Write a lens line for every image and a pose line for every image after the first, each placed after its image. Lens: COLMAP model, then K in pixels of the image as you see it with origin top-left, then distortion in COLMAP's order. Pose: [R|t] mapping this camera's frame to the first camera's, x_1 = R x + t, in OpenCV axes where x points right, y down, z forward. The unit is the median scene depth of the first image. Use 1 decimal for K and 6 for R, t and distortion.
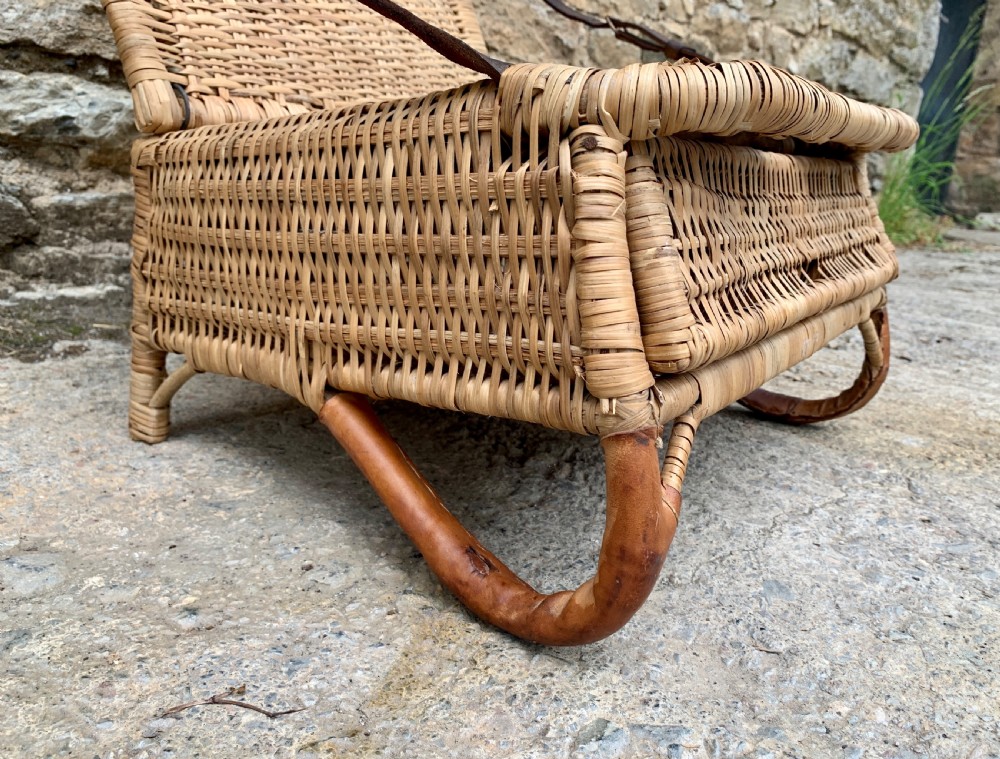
lens RADIAL K [[790.3, 0, 507.9], [0, 790.3, 371.0], [0, 0, 1]] dist [0.013900, -0.009462]
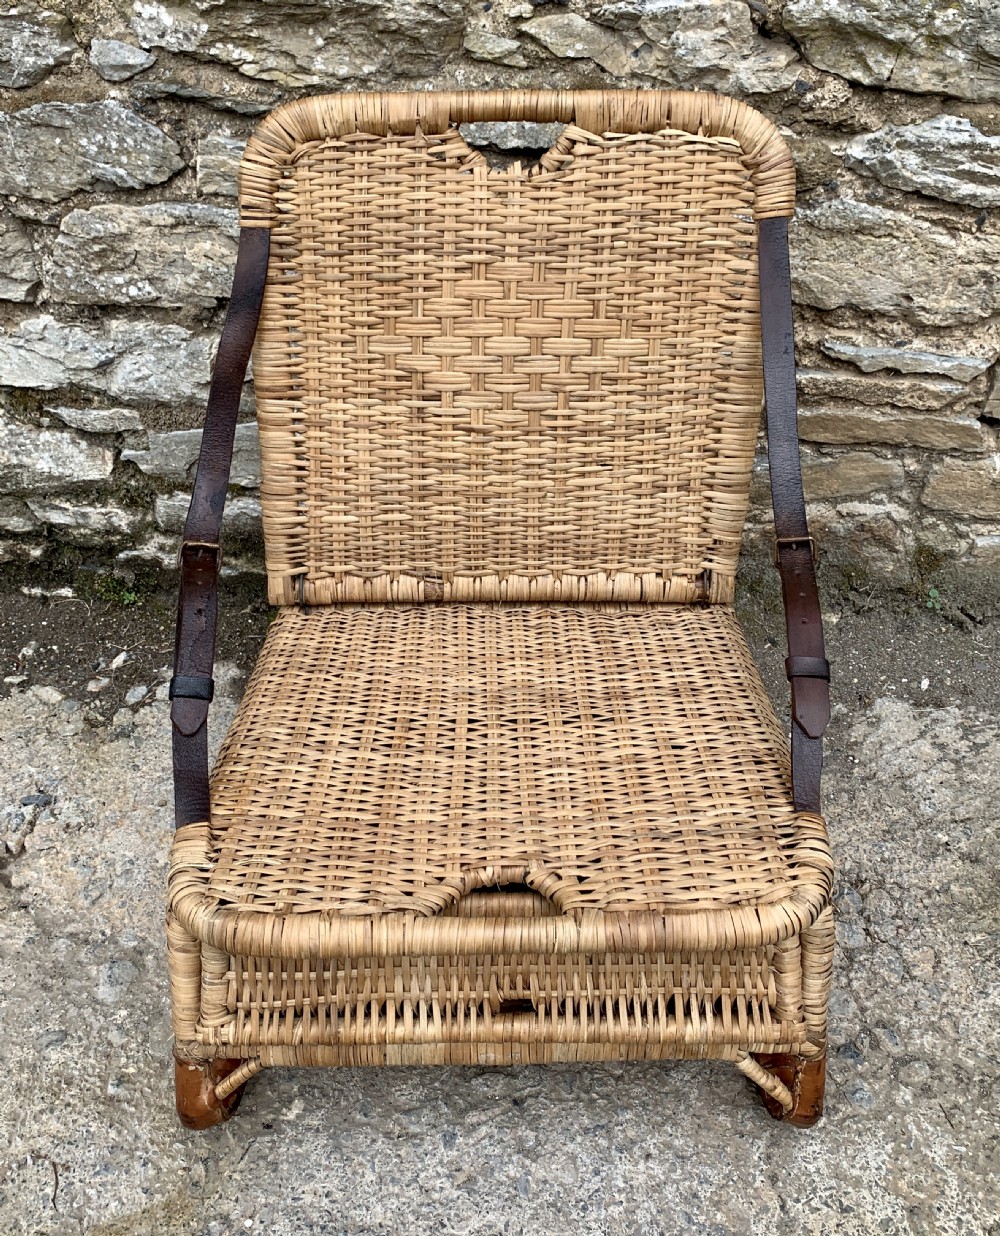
lens RADIAL K [[1182.9, 0, 503.5], [0, 1182.9, 586.6], [0, 0, 1]] dist [0.011219, 0.000000]
pose [[0.603736, 0.385136, -0.697978, 0.630036], [-0.152870, 0.915237, 0.372789, -0.754822], [0.782390, -0.118366, 0.611438, 0.121354]]
